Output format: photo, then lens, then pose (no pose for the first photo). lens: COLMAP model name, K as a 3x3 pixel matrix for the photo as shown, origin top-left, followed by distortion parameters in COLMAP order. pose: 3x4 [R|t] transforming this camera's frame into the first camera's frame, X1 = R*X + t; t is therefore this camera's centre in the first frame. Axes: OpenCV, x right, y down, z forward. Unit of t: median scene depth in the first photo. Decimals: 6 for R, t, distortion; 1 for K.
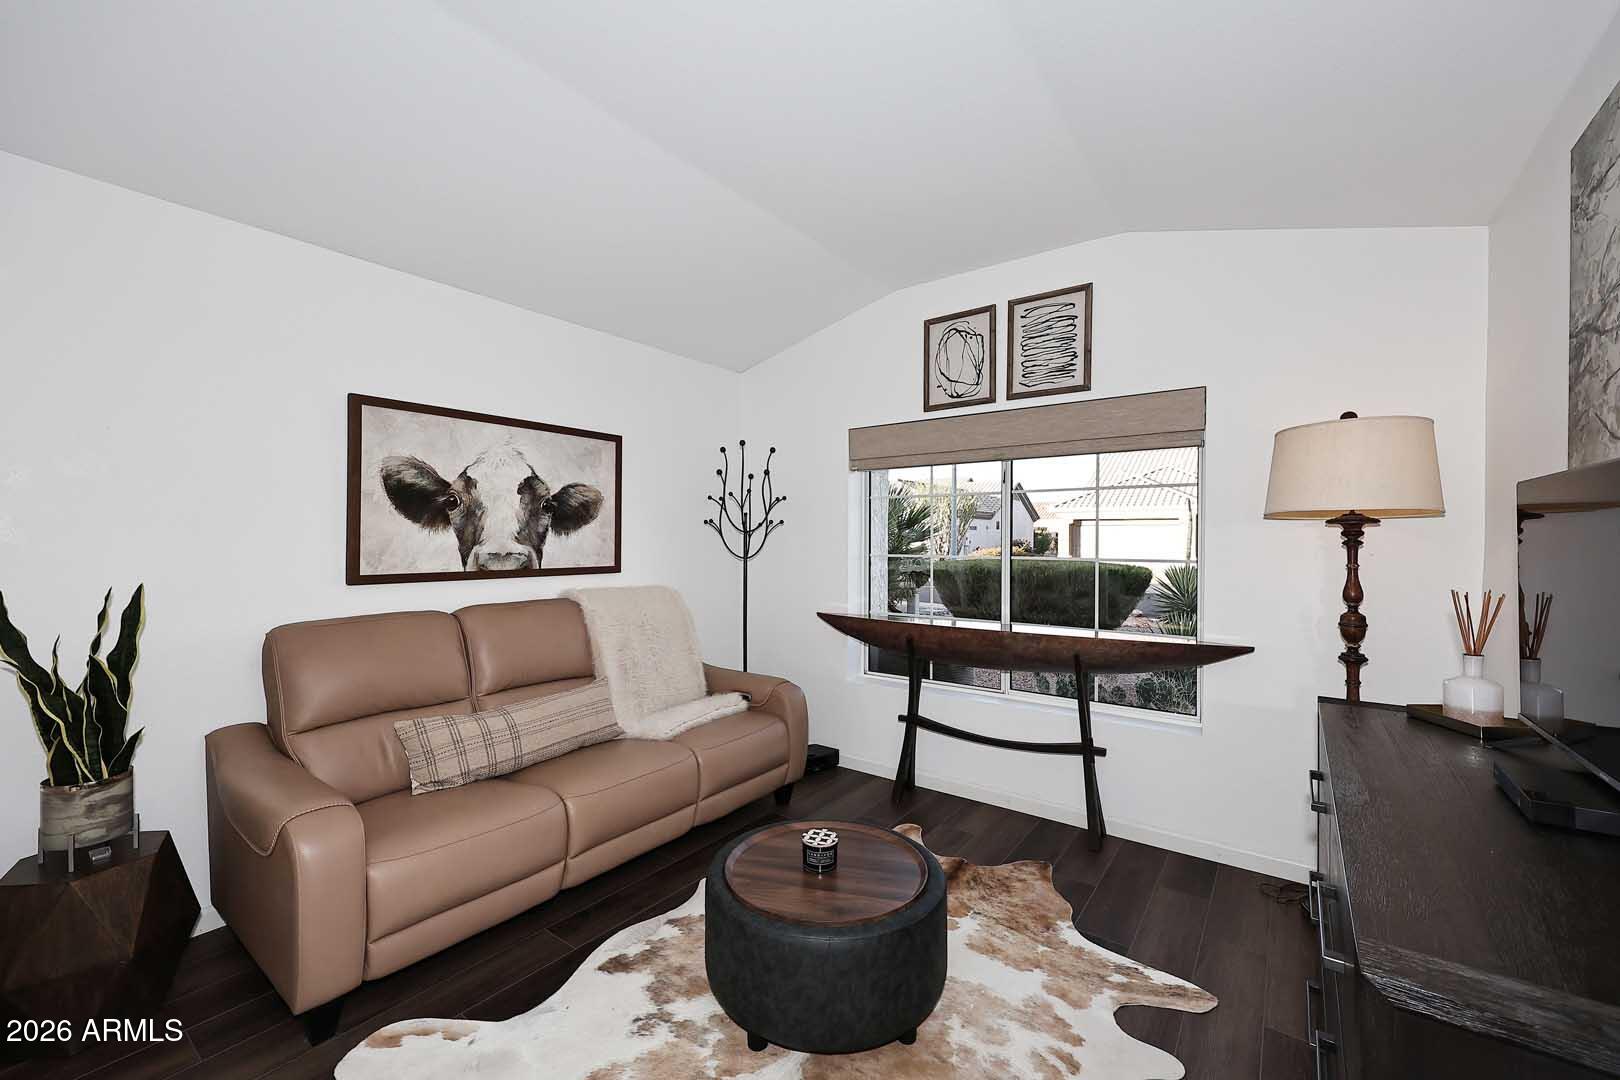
lens RADIAL K [[656.3, 0, 813.4], [0, 656.3, 542.0], [0, 0, 1]] dist [0.001078, -0.000286]
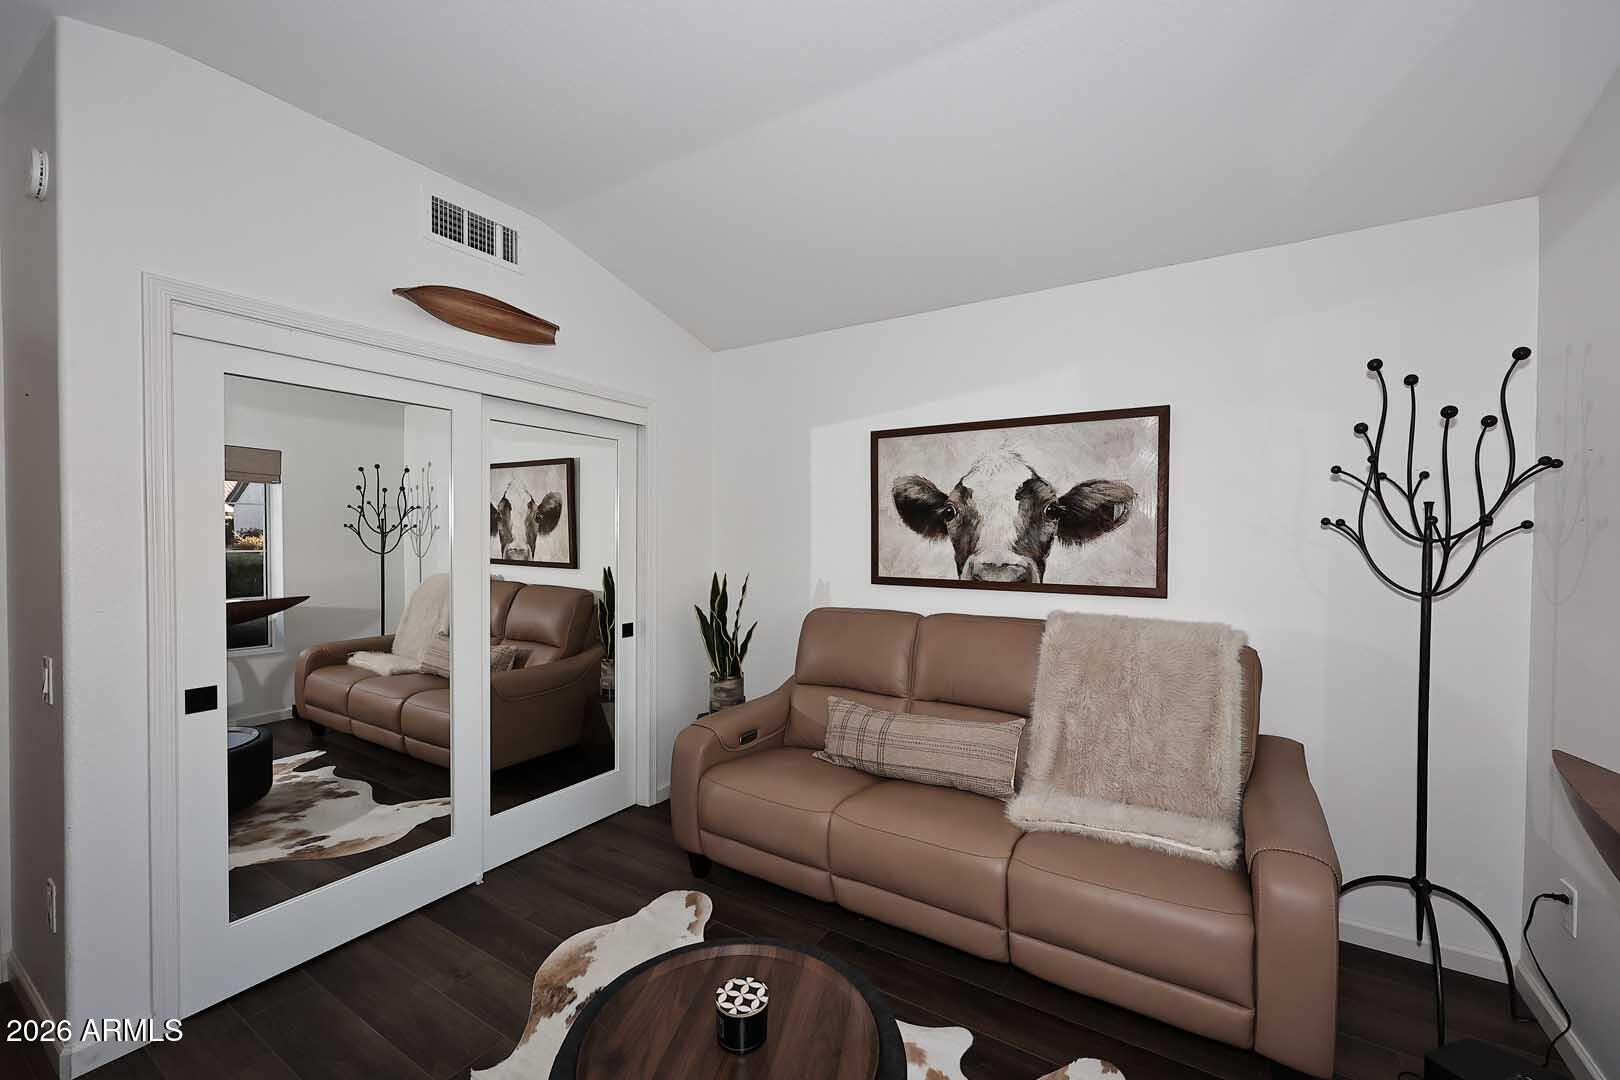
lens RADIAL K [[656.3, 0, 813.4], [0, 656.3, 542.0], [0, 0, 1]] dist [0.001078, -0.000286]
pose [[0.066152, -0.007464, -0.997782, 0.466102], [-0.018762, 0.999786, -0.008722, -0.001137], [0.997633, 0.019297, 0.065998, 0.691344]]
